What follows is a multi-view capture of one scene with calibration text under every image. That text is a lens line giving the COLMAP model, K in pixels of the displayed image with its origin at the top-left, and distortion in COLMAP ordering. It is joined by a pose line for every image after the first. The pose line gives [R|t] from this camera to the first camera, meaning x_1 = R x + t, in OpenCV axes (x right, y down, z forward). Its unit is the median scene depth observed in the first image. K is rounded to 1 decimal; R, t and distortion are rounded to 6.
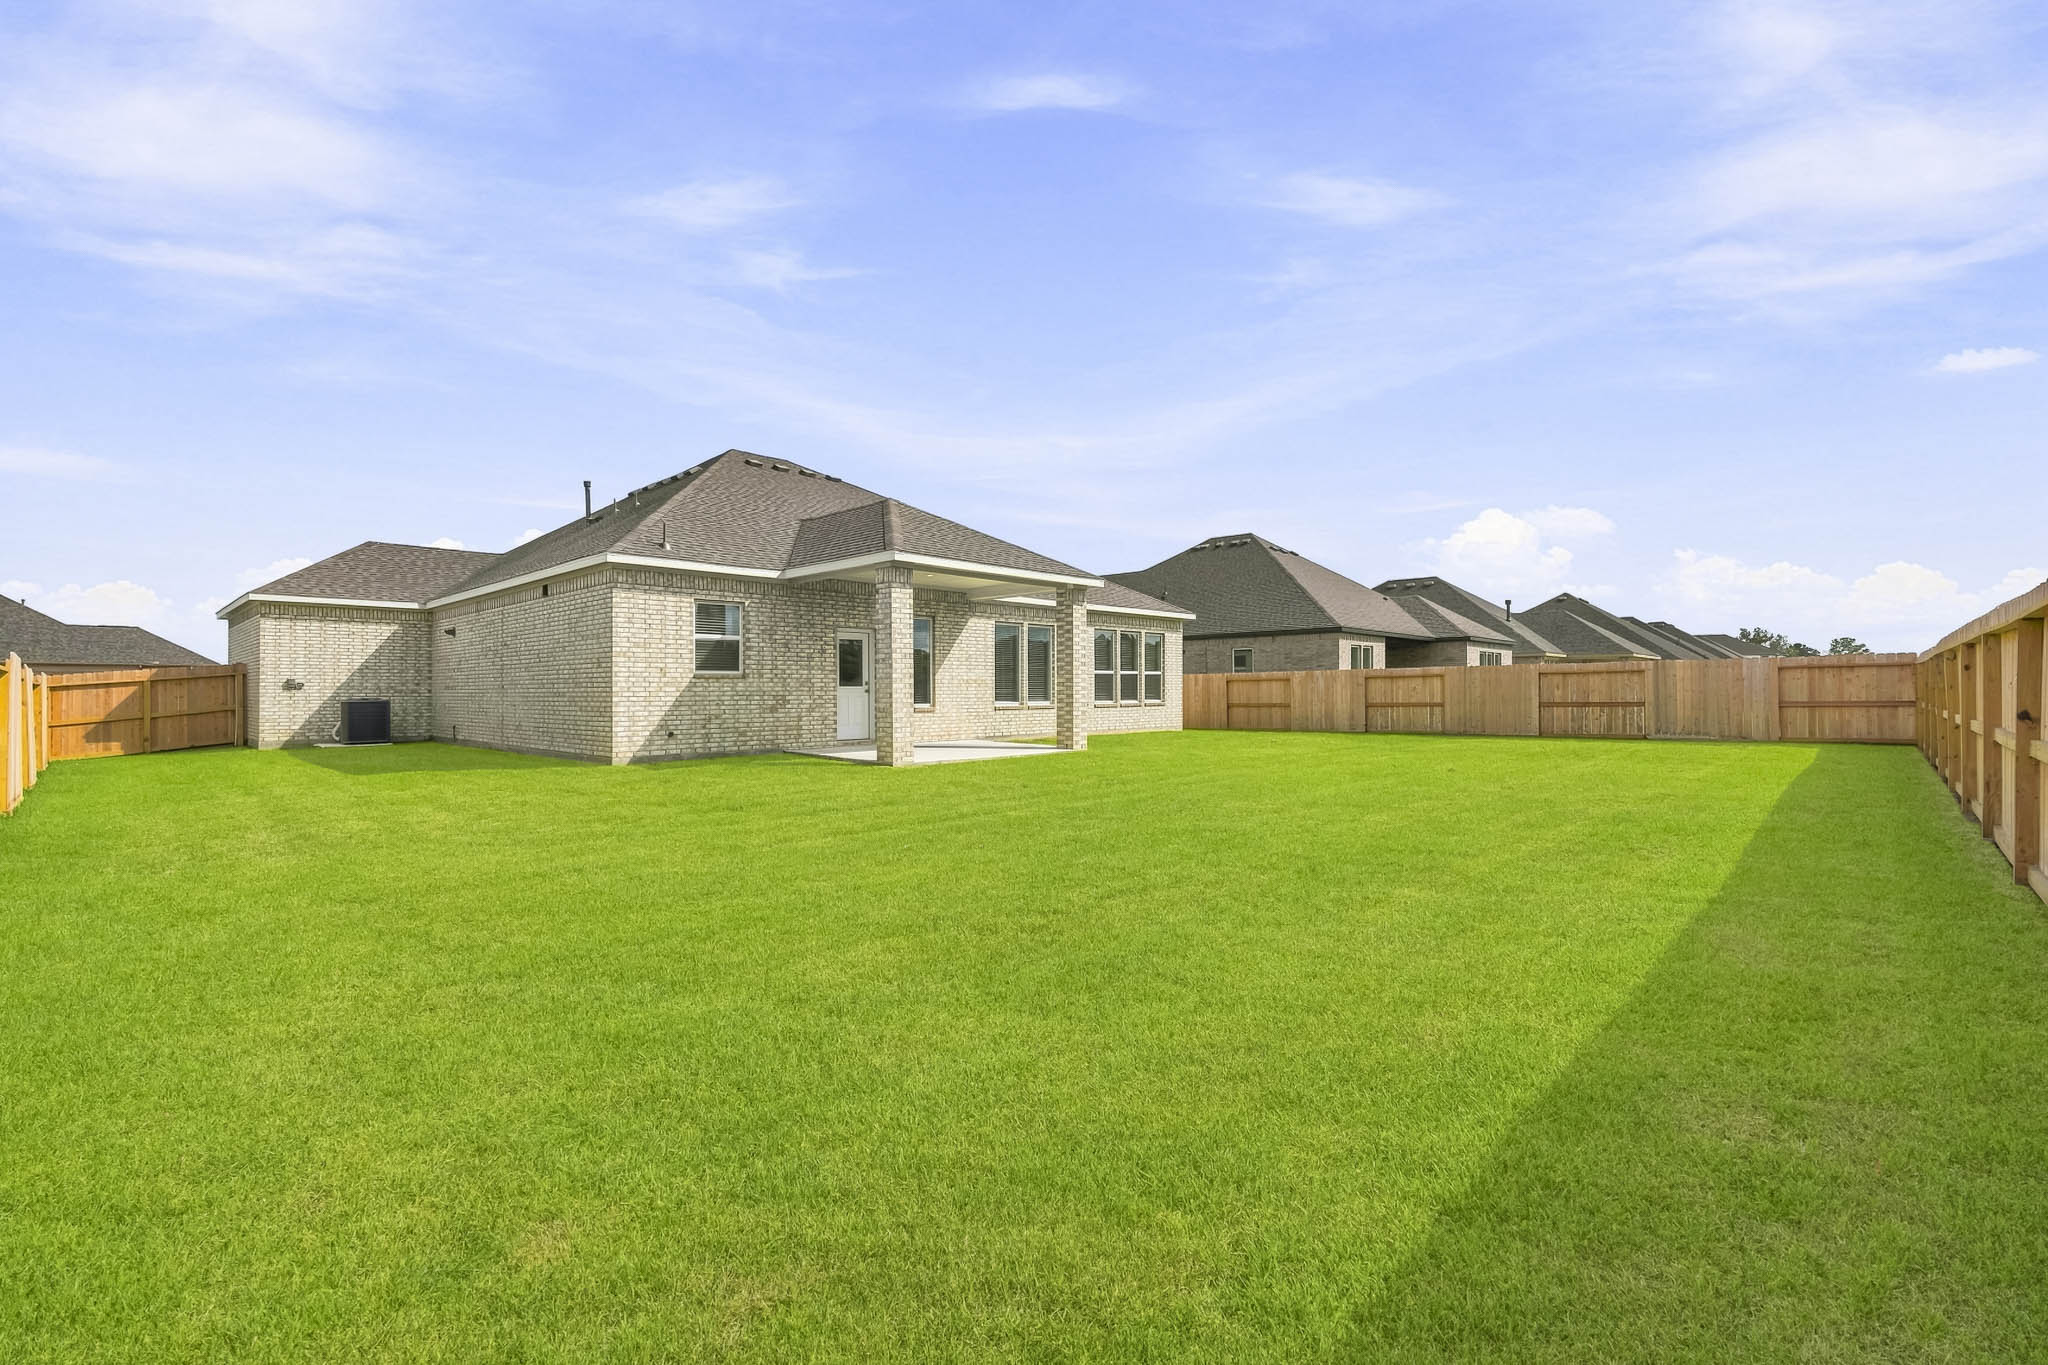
lens RADIAL K [[892.5, 0, 1024.0], [0, 892.5, 682.5], [0, 0, 1]] dist [0.000987, 0.000100]
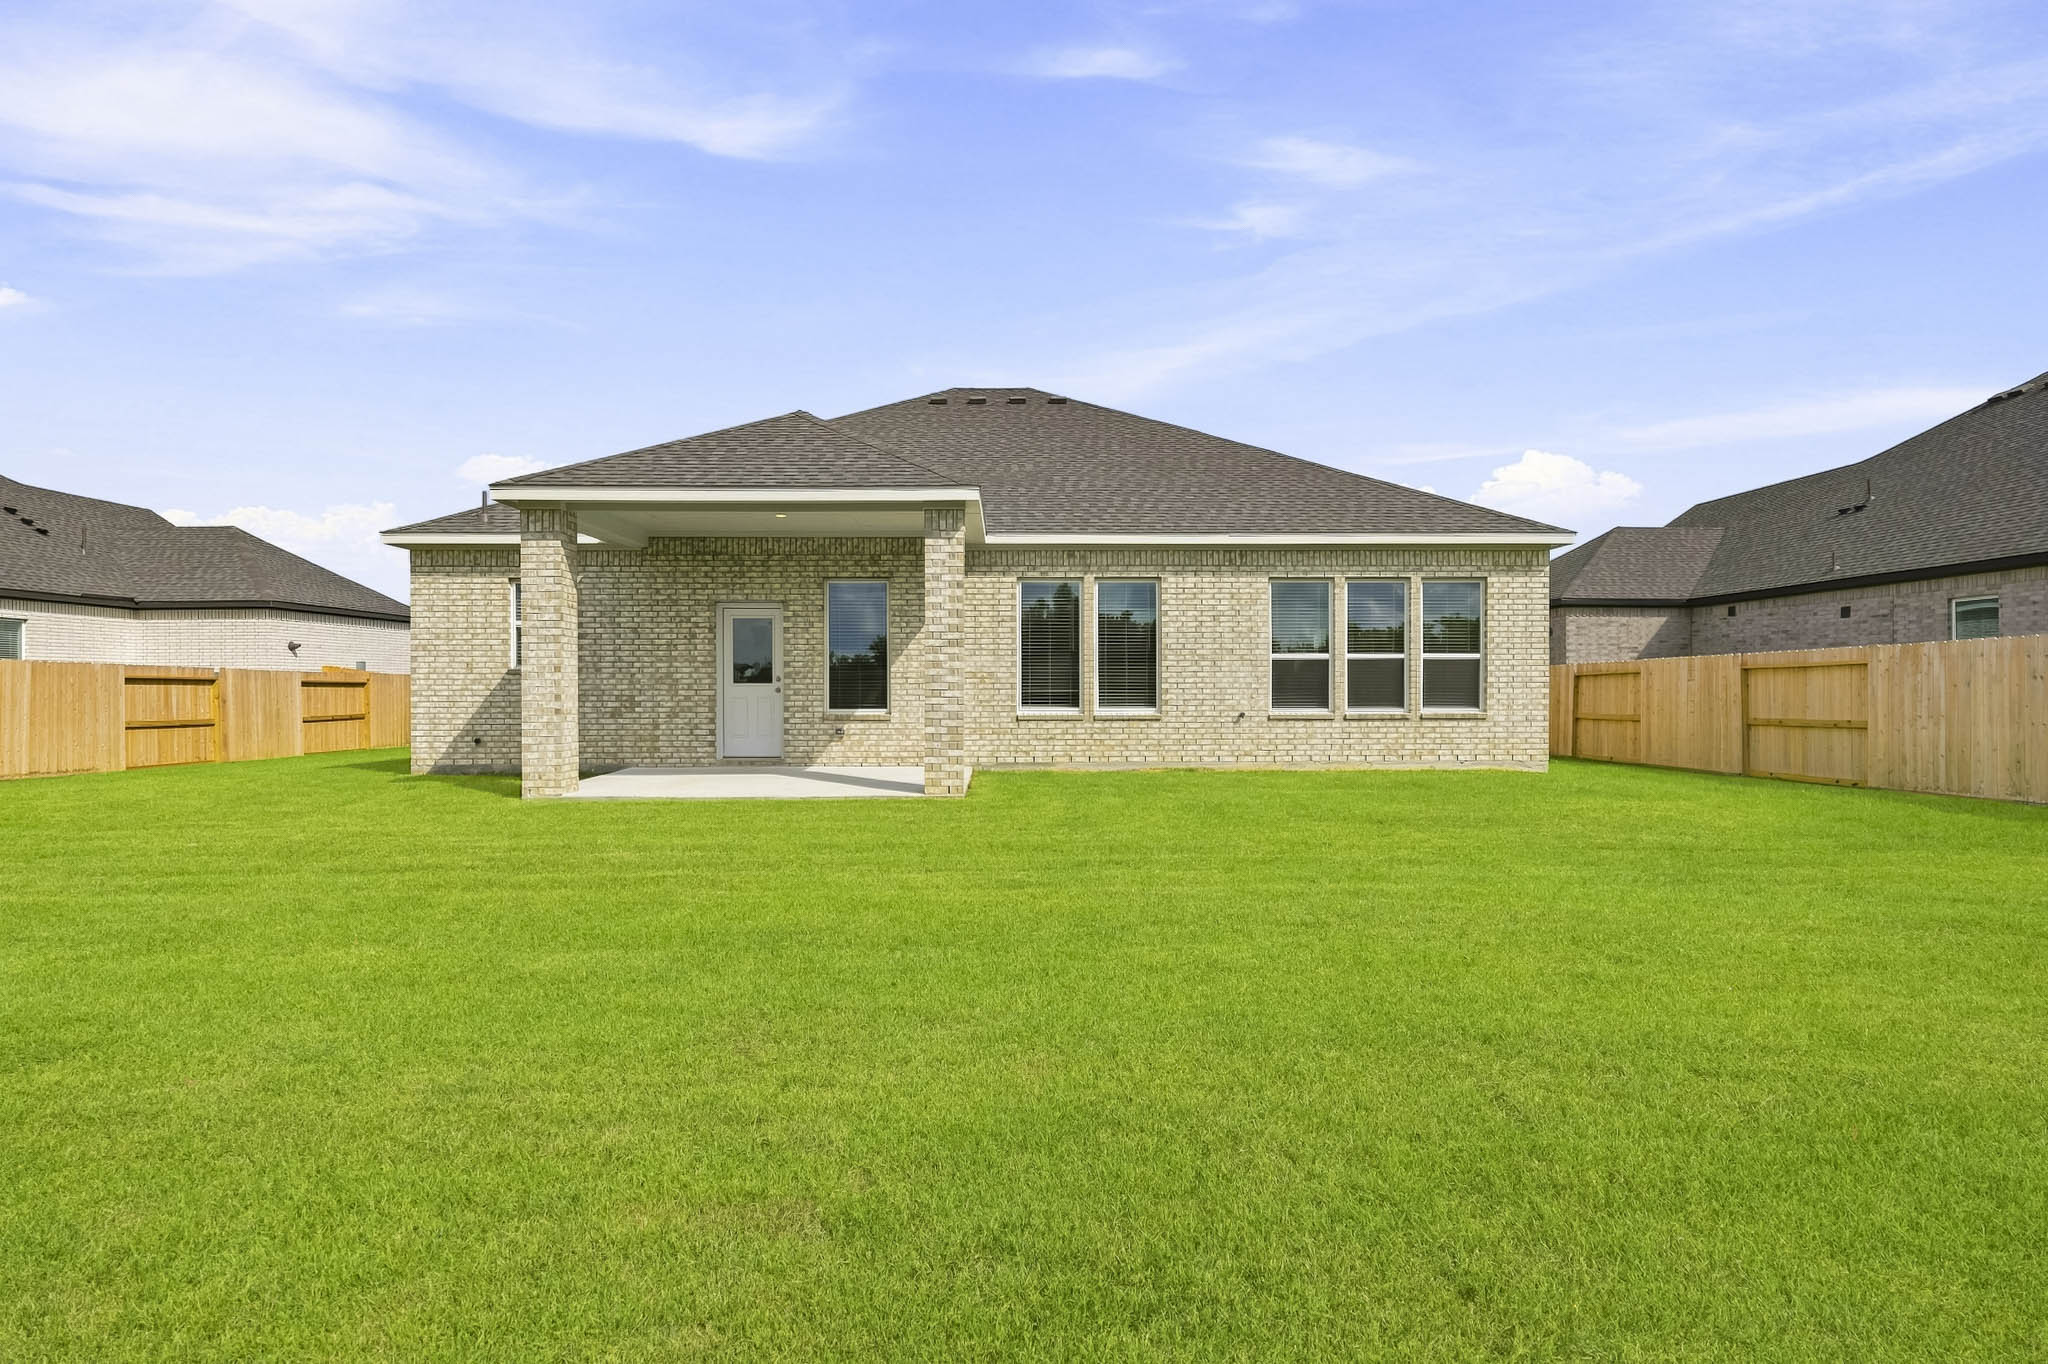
lens RADIAL K [[1014.5, 0, 1024.0], [0, 1014.5, 682.0], [0, 0, 1]] dist [0.002364, 0.000314]
pose [[0.700418, -0.000652, -0.713733, 0.459429], [0.004815, 0.999981, 0.003811, 0.000848], [0.713717, -0.006106, 0.700408, 0.491860]]
